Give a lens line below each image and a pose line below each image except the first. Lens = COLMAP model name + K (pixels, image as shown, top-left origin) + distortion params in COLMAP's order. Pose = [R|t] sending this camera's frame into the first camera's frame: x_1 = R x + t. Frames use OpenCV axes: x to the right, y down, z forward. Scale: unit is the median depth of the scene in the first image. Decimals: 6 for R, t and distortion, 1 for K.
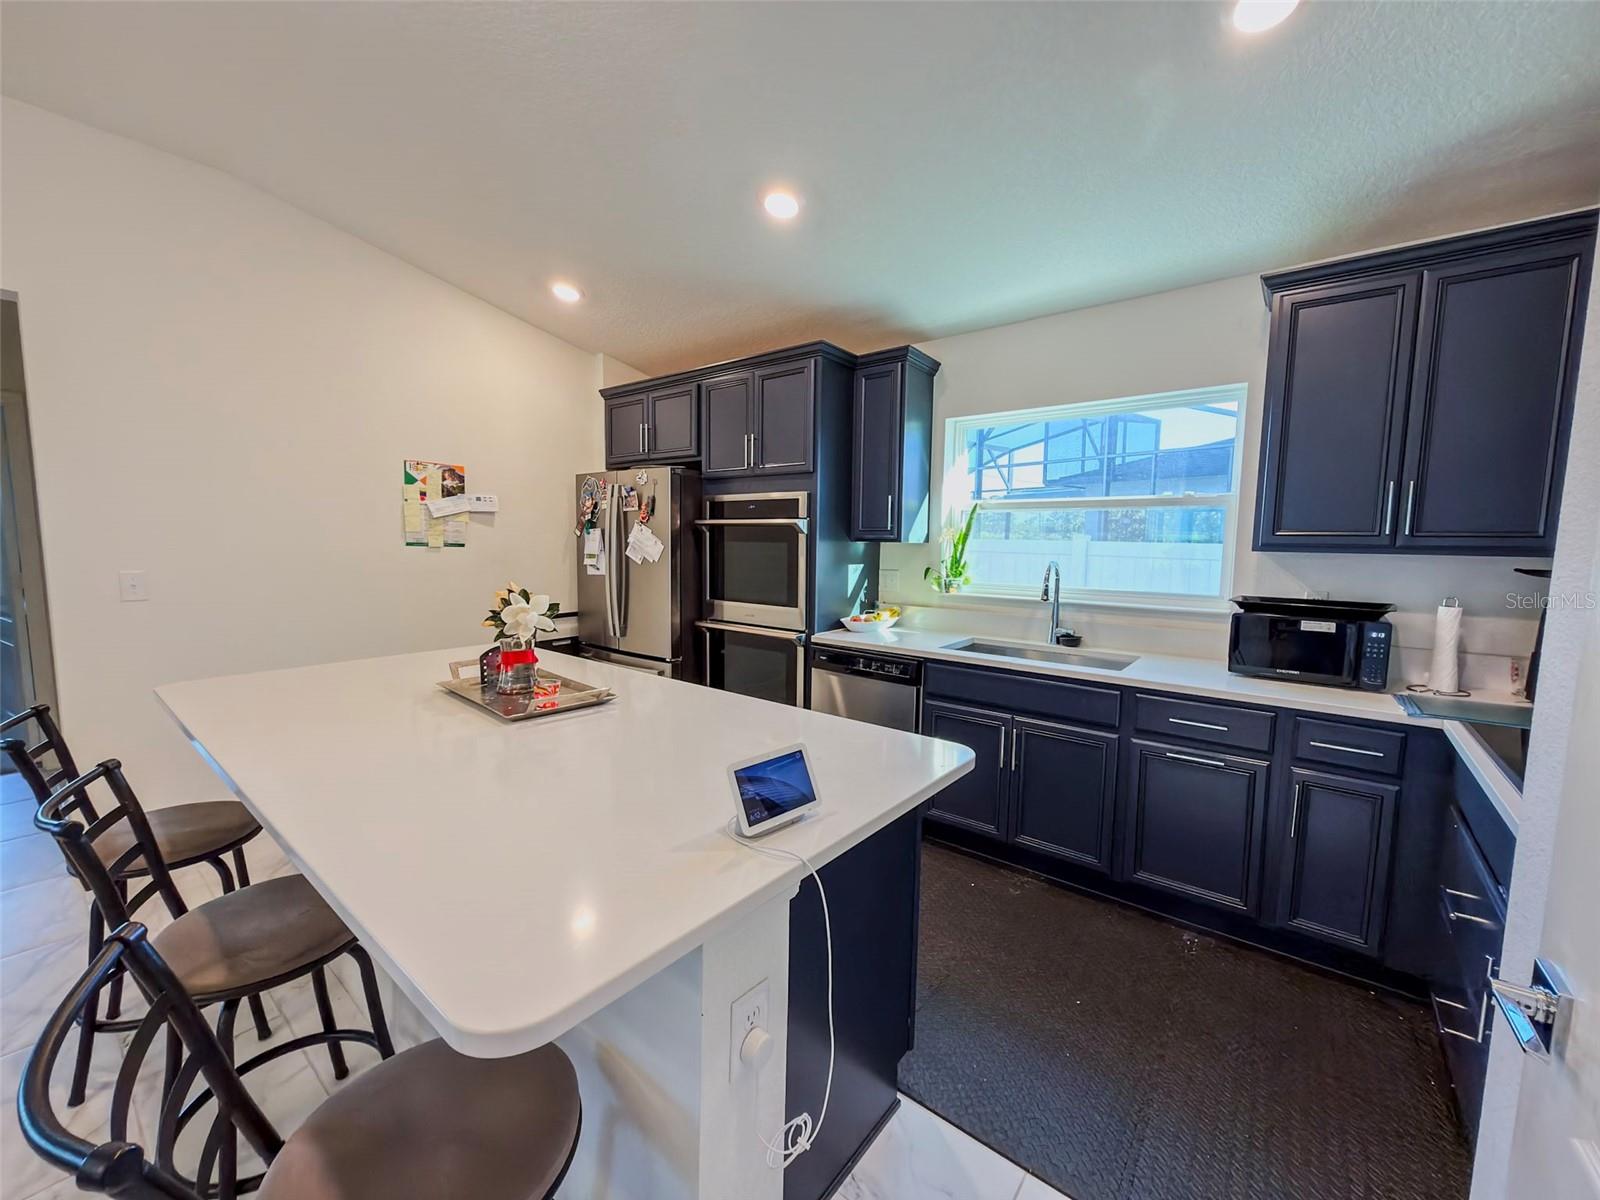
lens RADIAL K [[634.5, 0, 807.1], [0, 634.5, 611.1], [0, 0, 1]] dist [-0.002370, -0.000068]
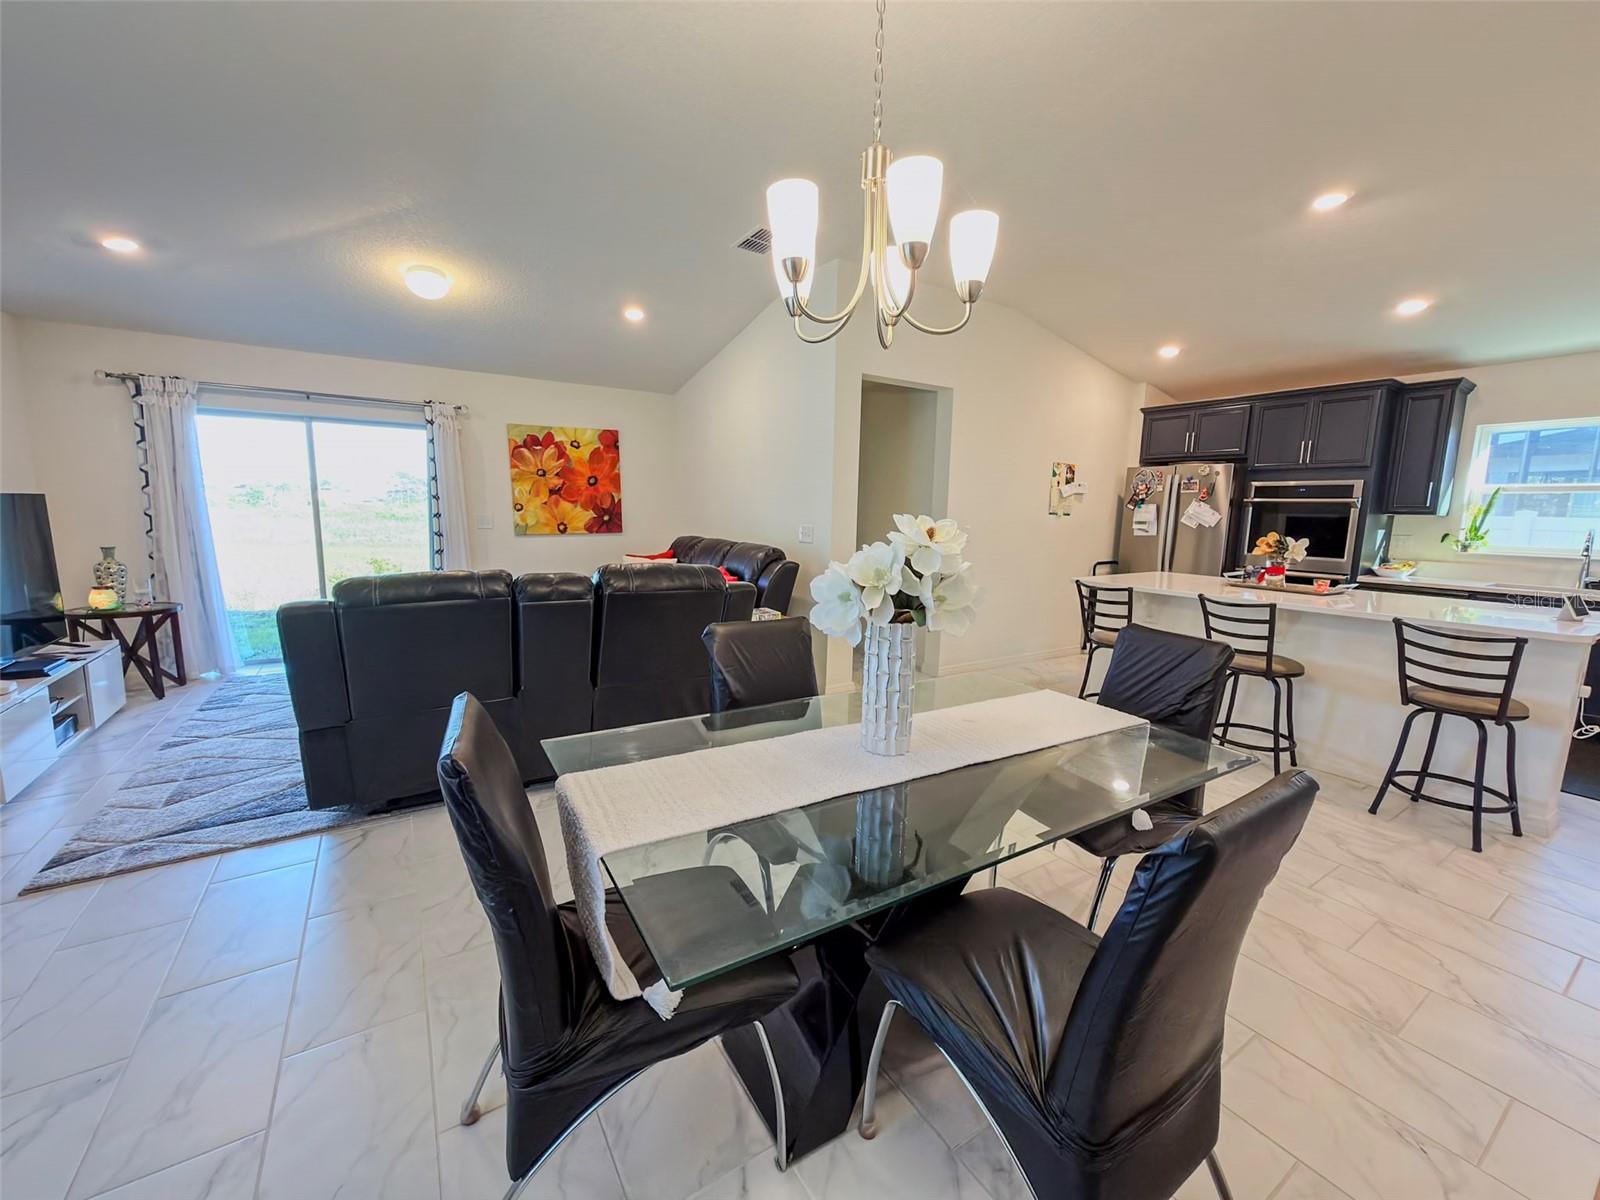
lens RADIAL K [[634.5, 0, 802.6], [0, 634.5, 602.2], [0, 0, 1]] dist [-0.002370, -0.000068]
pose [[0.946206, 0.051271, -0.319476, -0.692718], [-0.042129, 0.998483, 0.035465, 0.091761], [0.320810, -0.020098, 0.946930, -0.764315]]
